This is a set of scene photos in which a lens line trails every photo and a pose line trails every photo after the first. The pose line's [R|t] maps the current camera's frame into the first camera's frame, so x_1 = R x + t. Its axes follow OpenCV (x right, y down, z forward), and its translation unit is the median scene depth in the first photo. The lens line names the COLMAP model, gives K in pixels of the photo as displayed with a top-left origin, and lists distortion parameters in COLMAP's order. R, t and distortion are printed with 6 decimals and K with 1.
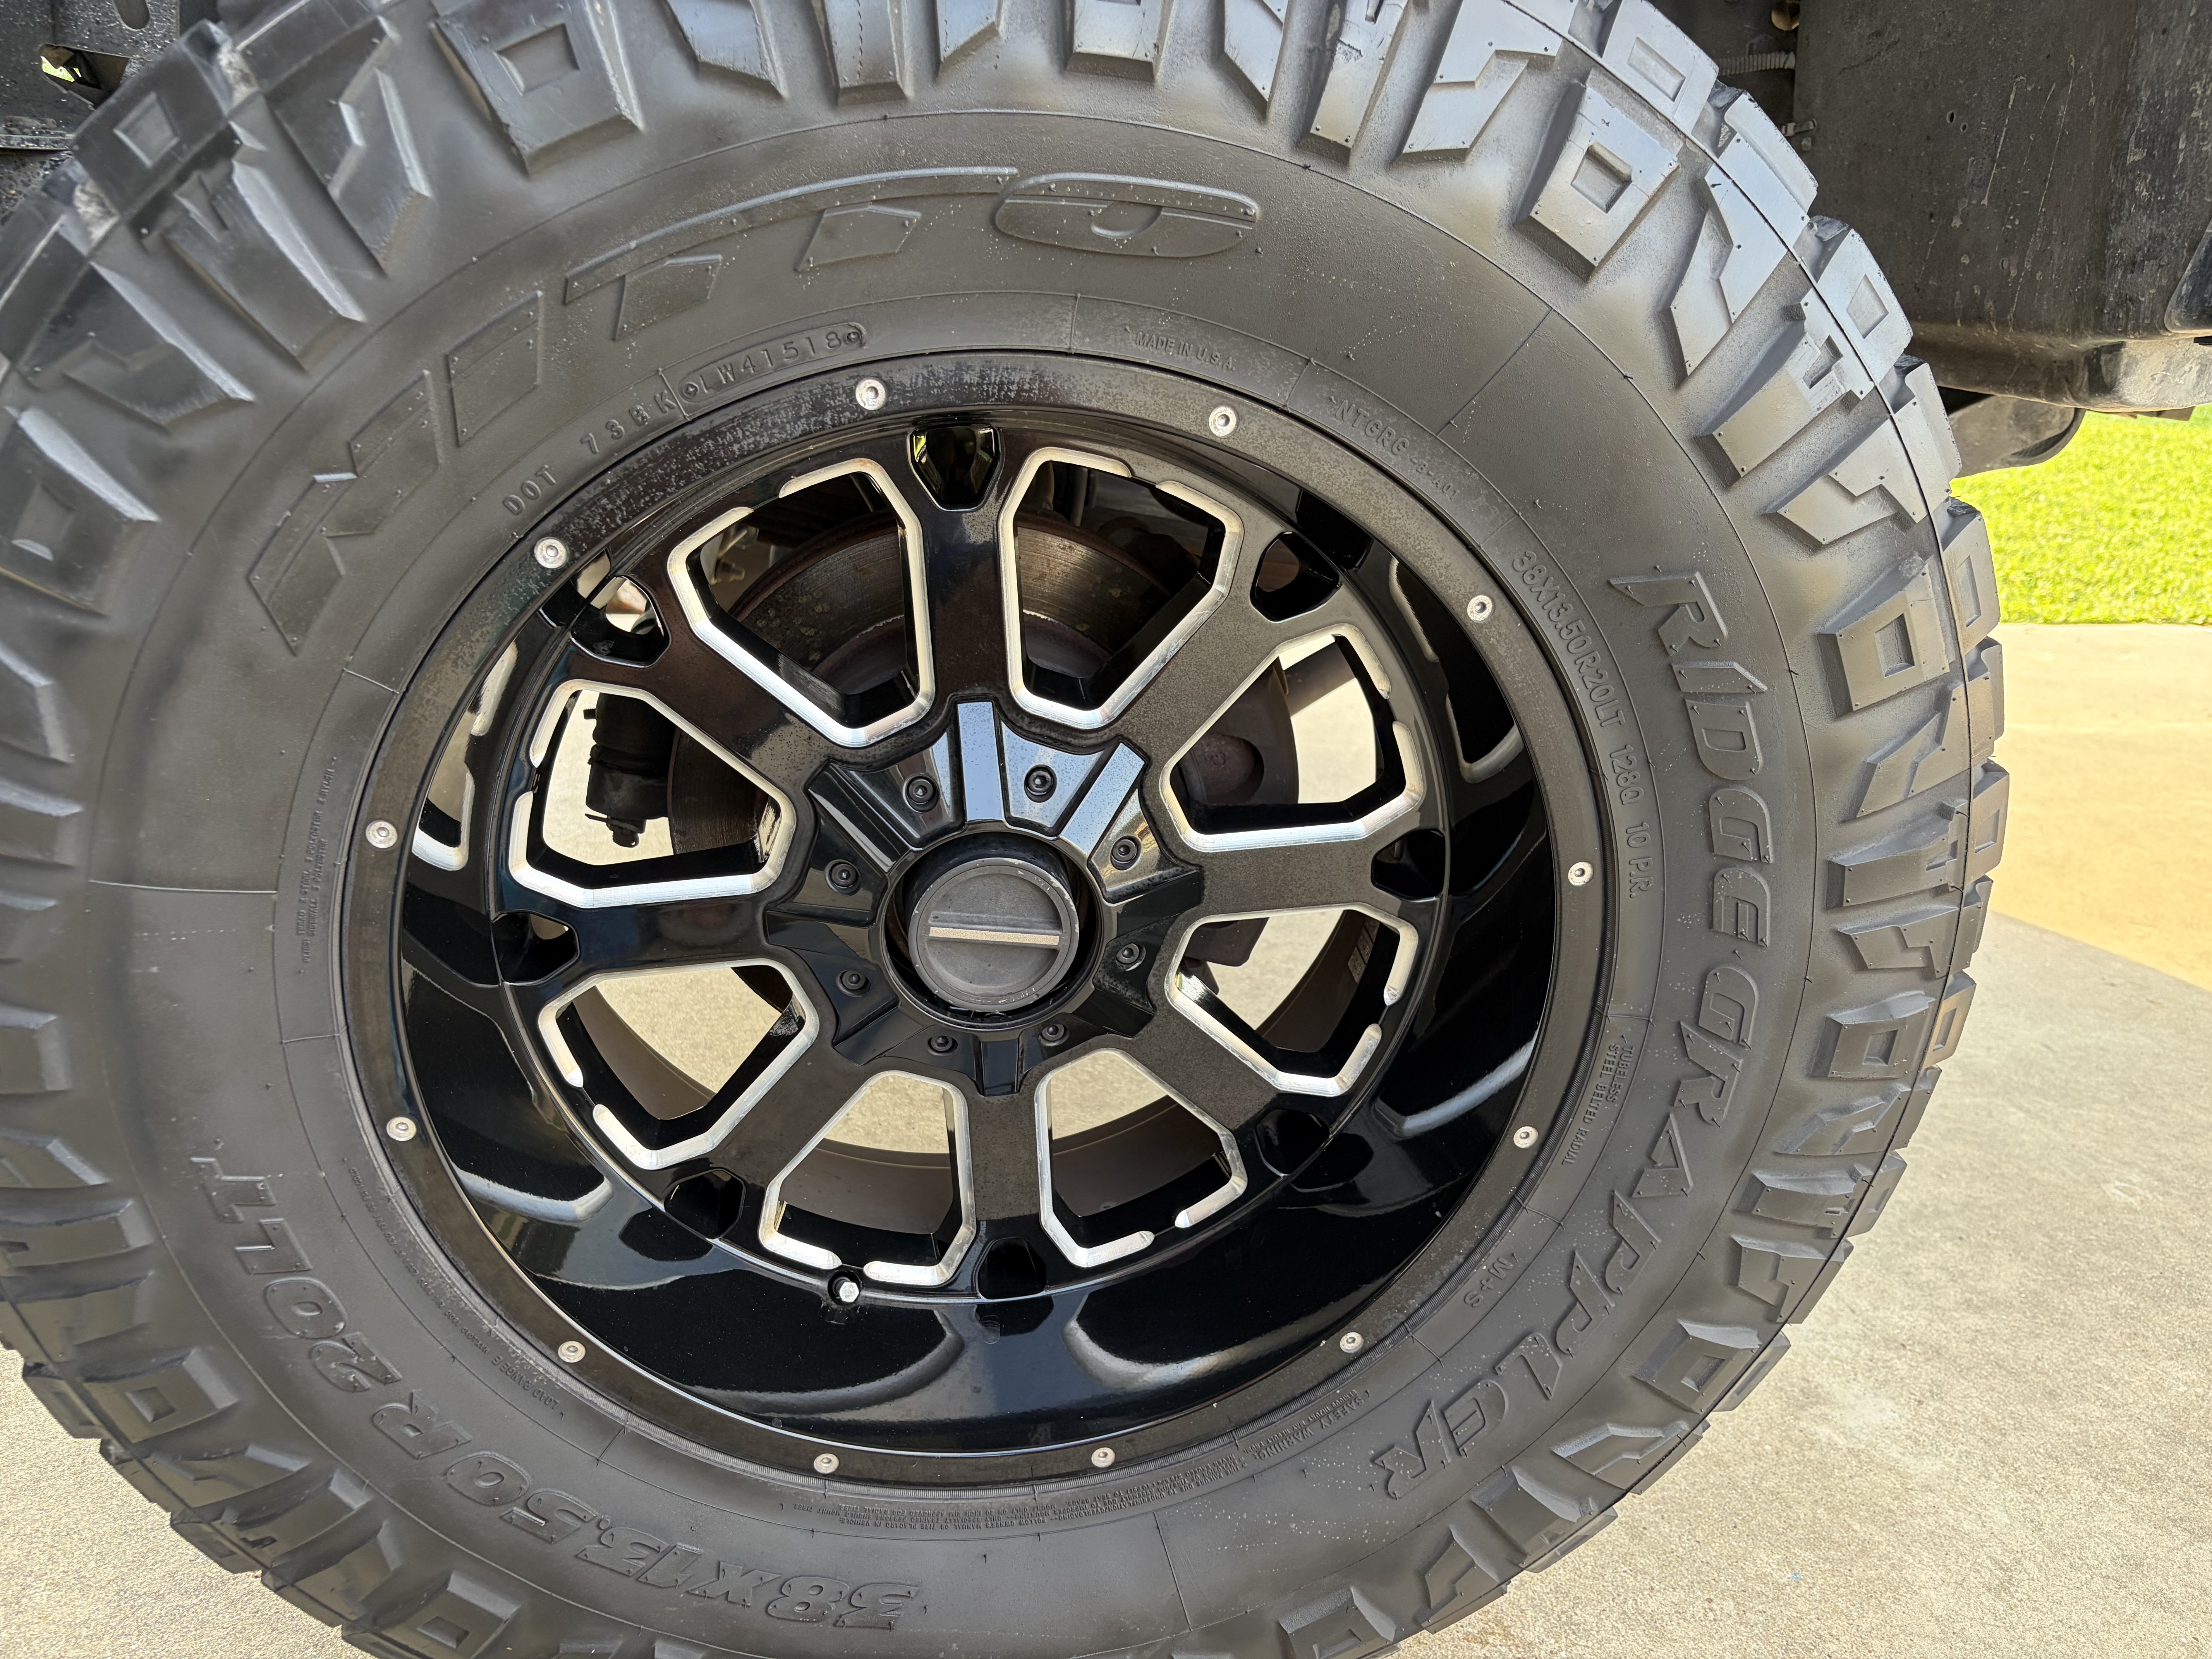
lens RADIAL K [[1706.6, 0, 1106.0], [0, 1706.6, 829.5], [0, 0, 1]] dist [-0.000506, 0.000241]
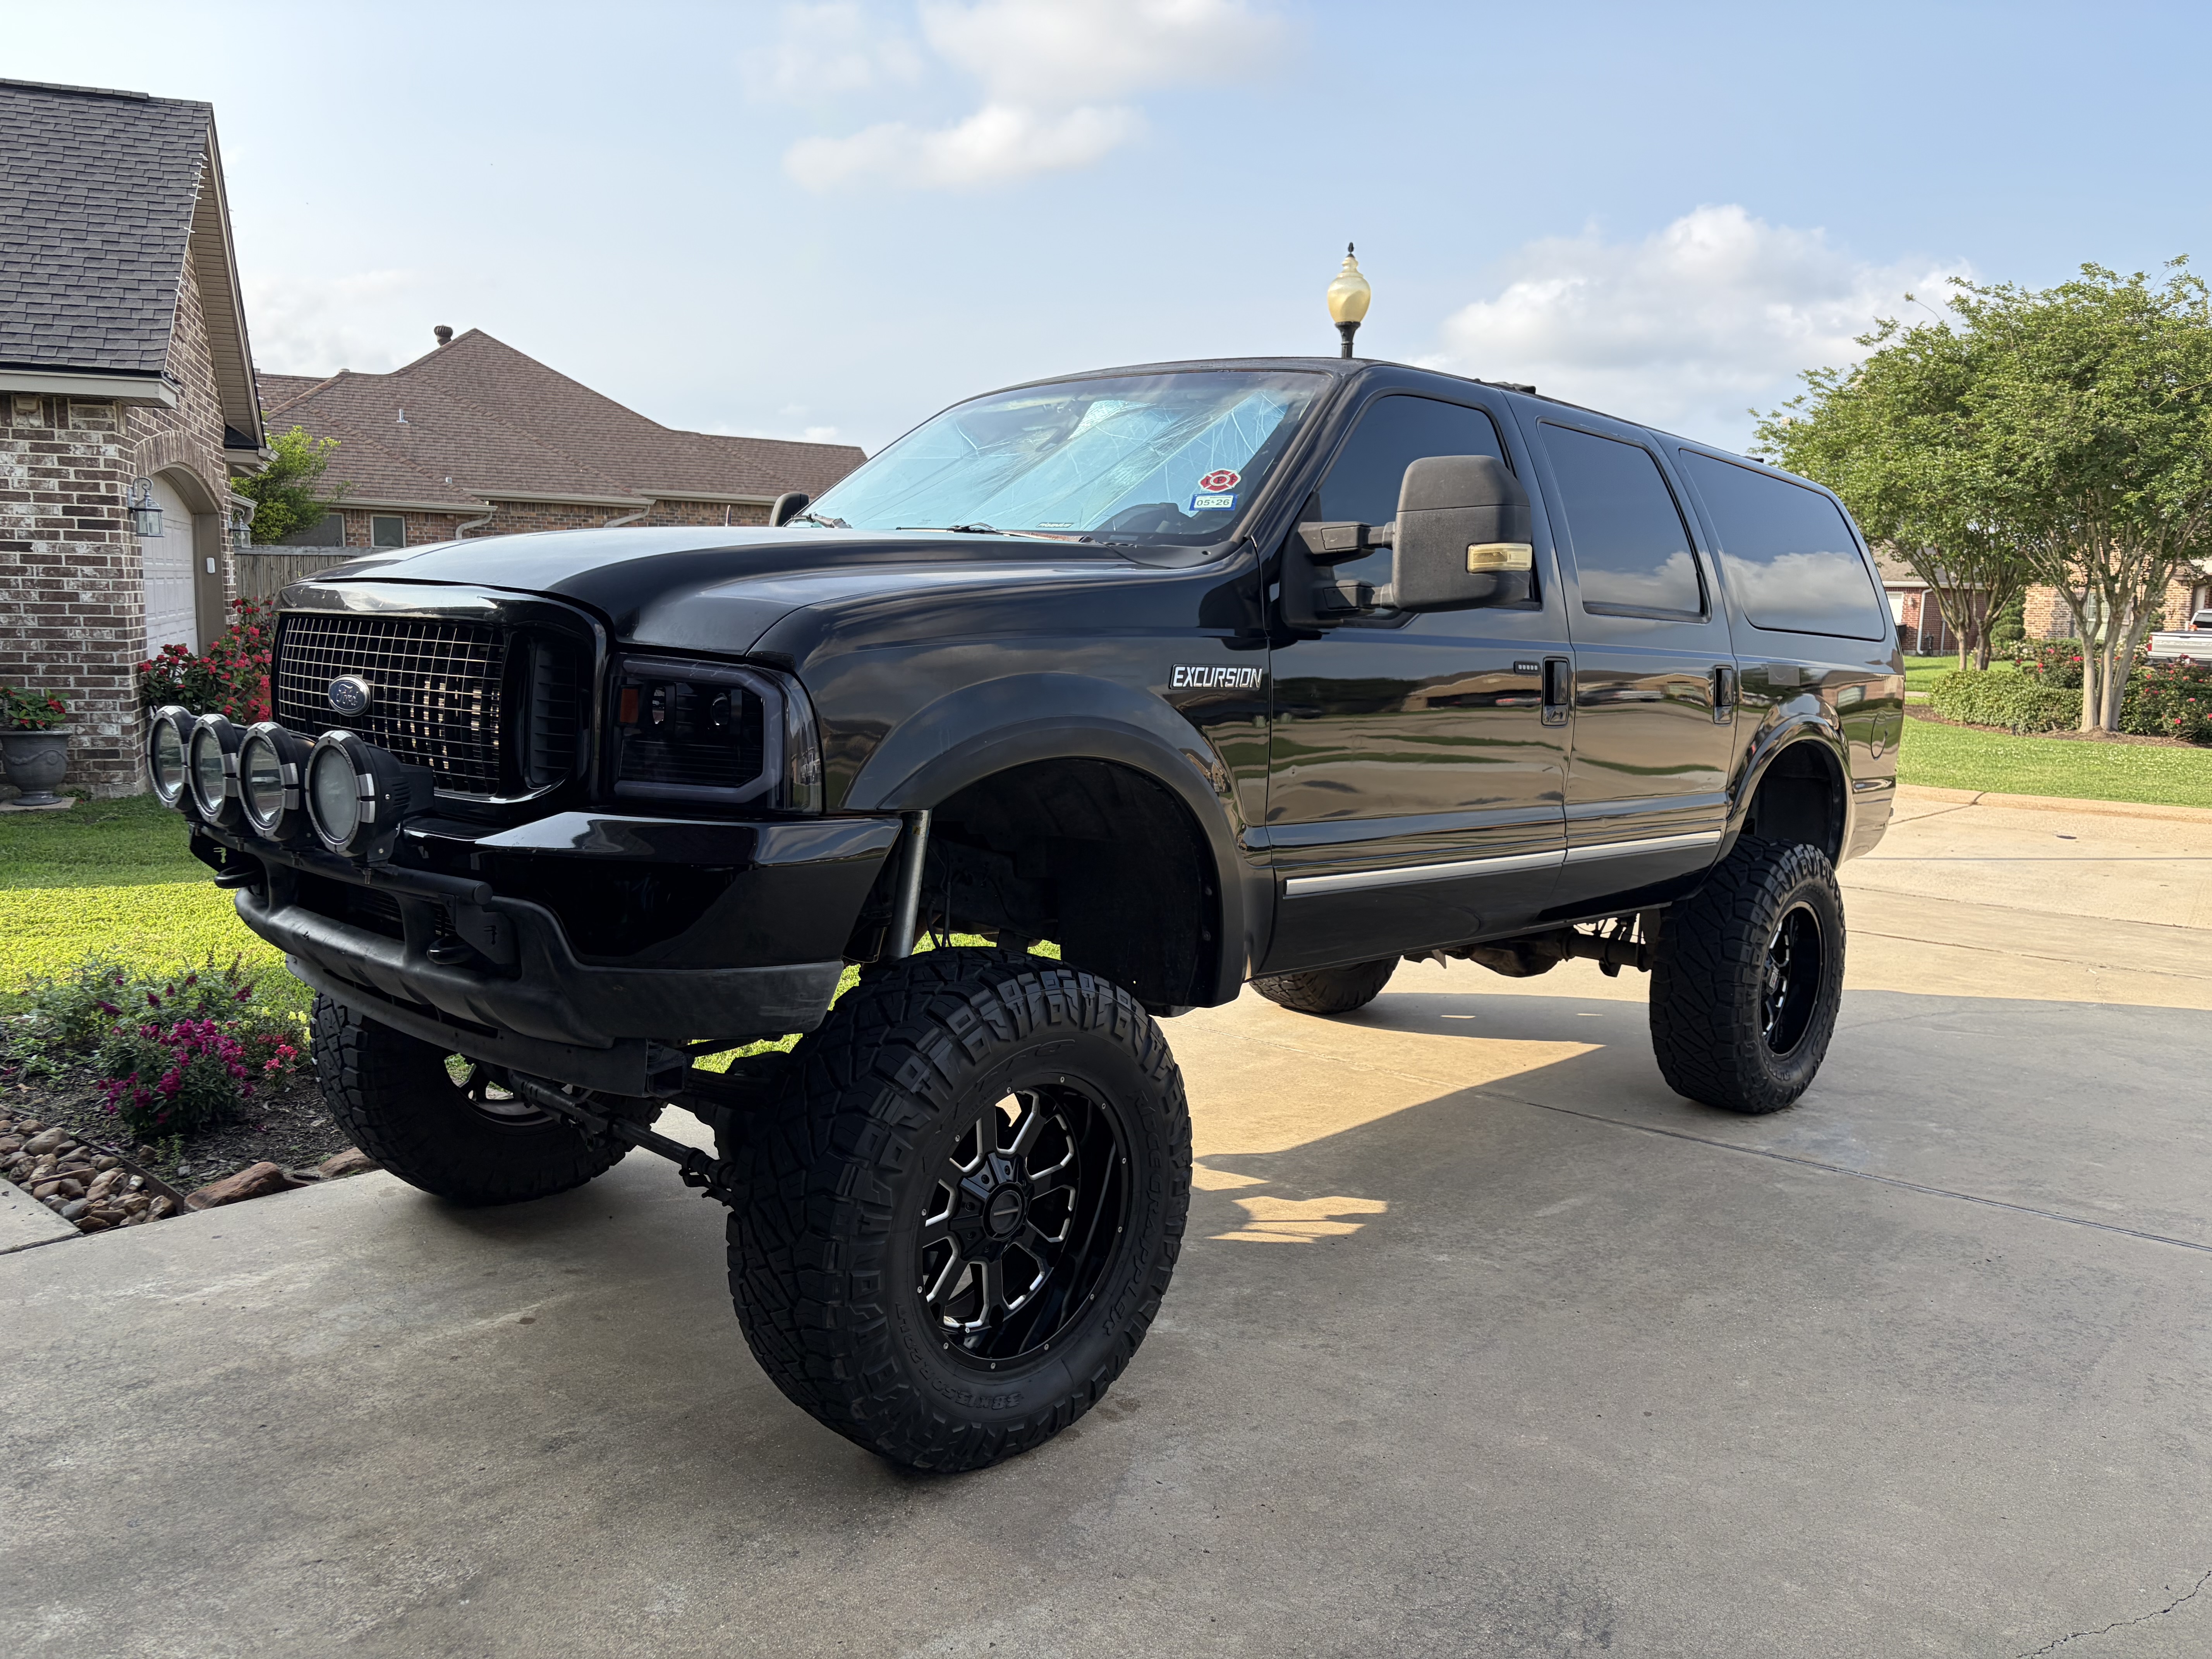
lens RADIAL K [[1706.6, 0, 1106.0], [0, 1706.6, 829.5], [0, 0, 1]] dist [-0.000506, 0.000241]
pose [[0.784345, -0.109814, 0.610528, -2.422723], [0.250098, 0.956651, -0.149231, -0.150875], [-0.567675, 0.269741, 0.777808, -2.695456]]
